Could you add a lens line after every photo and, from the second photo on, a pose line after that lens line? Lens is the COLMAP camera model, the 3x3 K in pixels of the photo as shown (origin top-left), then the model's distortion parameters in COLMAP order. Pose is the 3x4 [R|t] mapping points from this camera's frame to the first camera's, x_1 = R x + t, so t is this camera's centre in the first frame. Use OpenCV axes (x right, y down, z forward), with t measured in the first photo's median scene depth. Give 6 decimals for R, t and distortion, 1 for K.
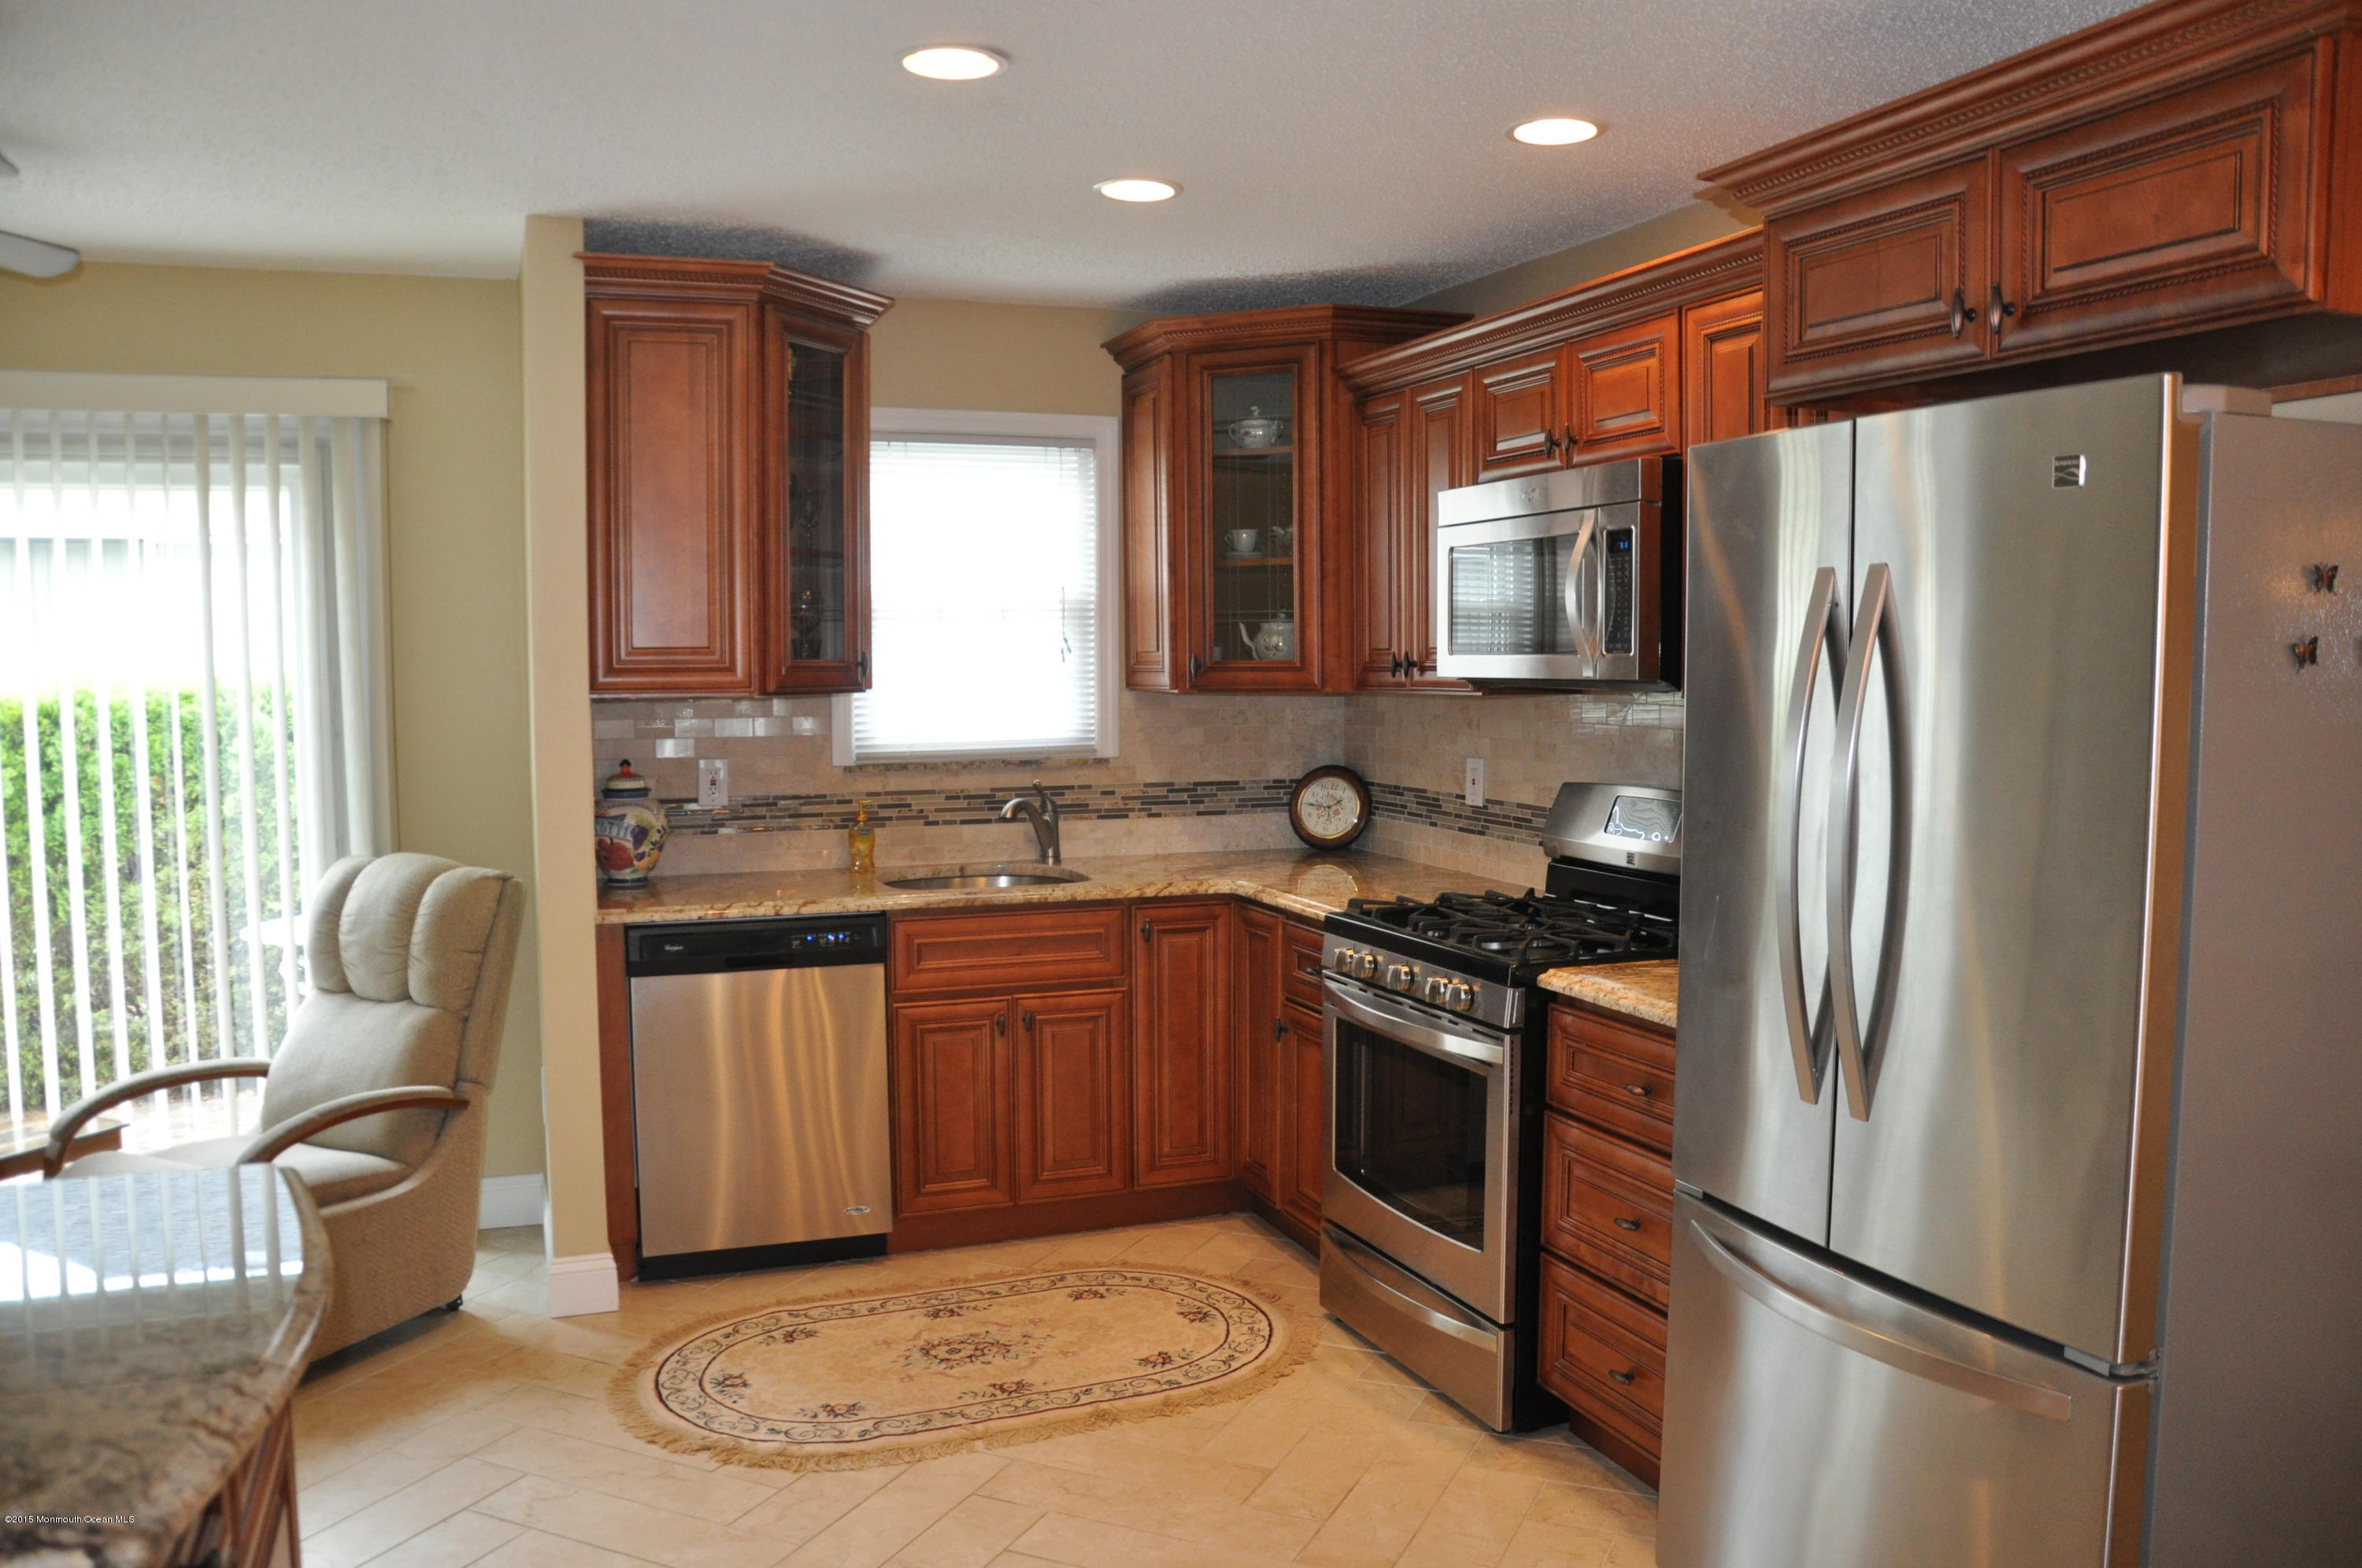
lens RADIAL K [[1808.9, 0, 1172.9], [0, 1808.9, 804.8], [0, 0, 1]] dist [-0.165644, 0.117817]
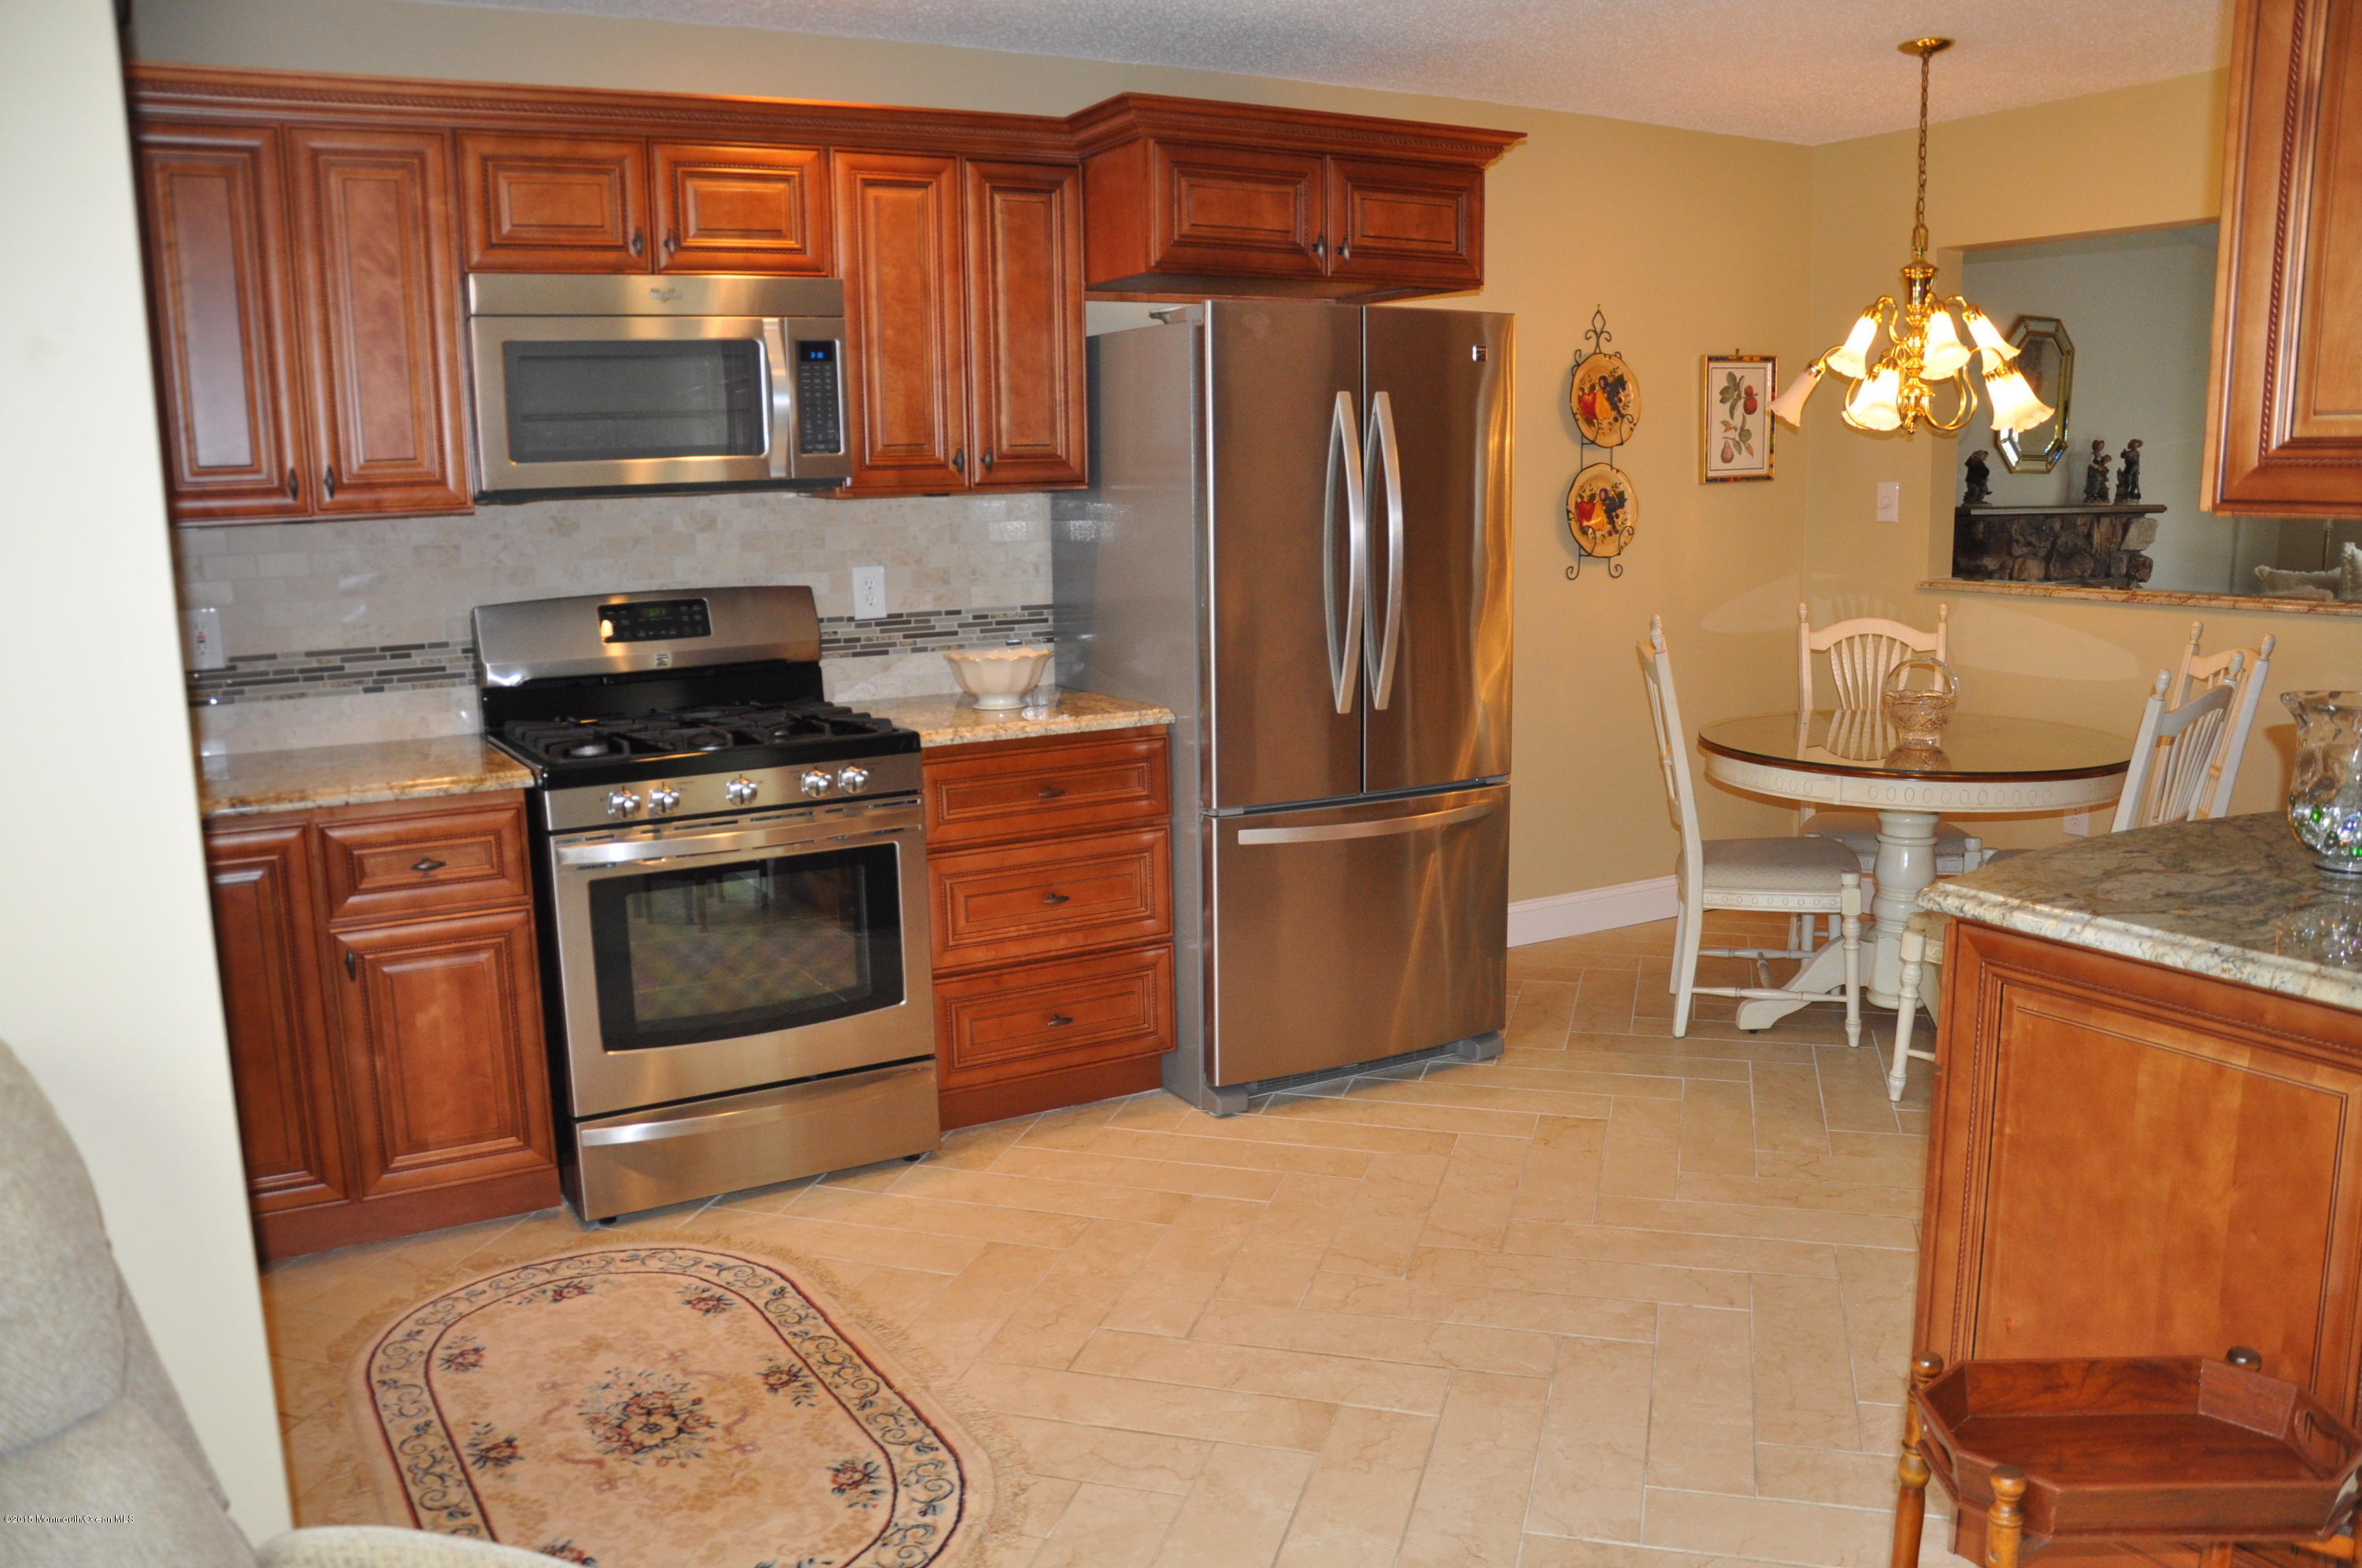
lens RADIAL K [[1854.0, 0, 1171.6], [0, 1854.0, 803.2], [0, 0, 1]] dist [-0.158023, 0.128512]
pose [[-0.137402, -0.176056, 0.974744, -0.719348], [0.100384, 0.976535, 0.190530, -0.053058], [-0.985415, 0.124028, -0.116505, 0.736459]]
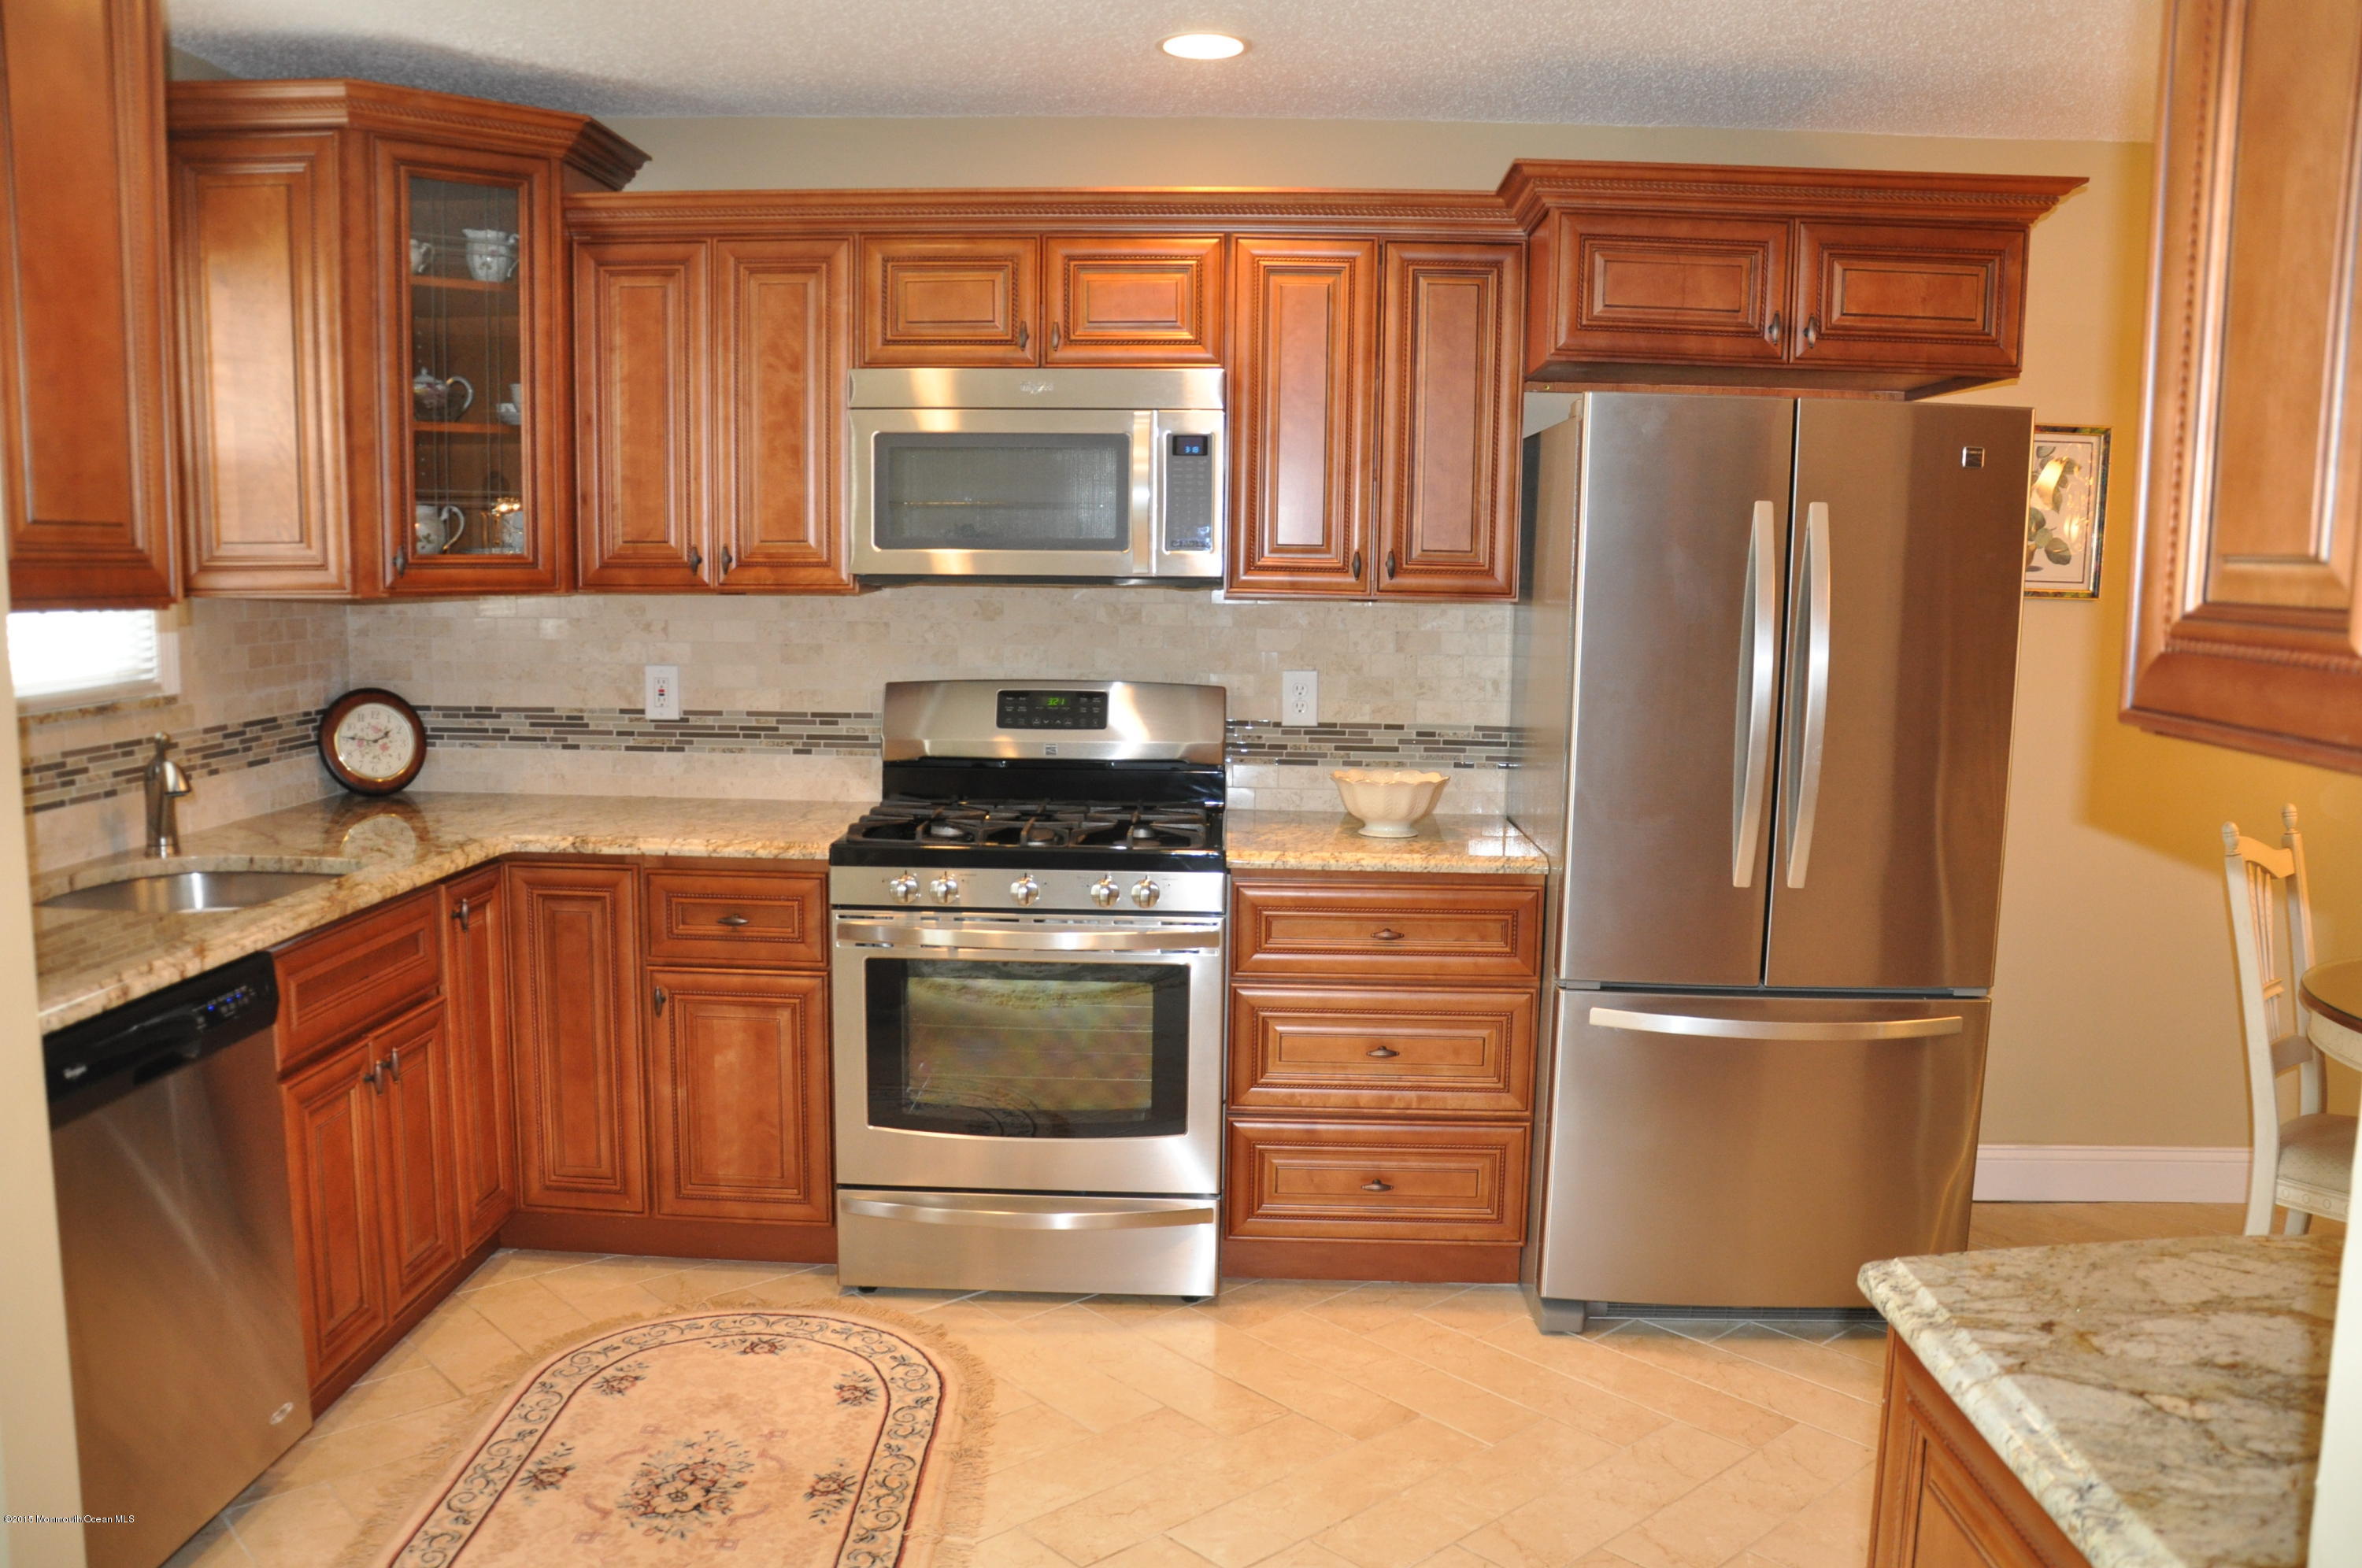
lens RADIAL K [[1846.2, 0, 1158.2], [0, 1846.2, 780.6], [0, 0, 1]] dist [-0.165313, 0.142235]
pose [[0.405762, -0.102086, 0.908260, -0.597282], [0.060814, 0.994556, 0.084617, -0.033268], [-0.911953, 0.020900, 0.409761, 0.443816]]
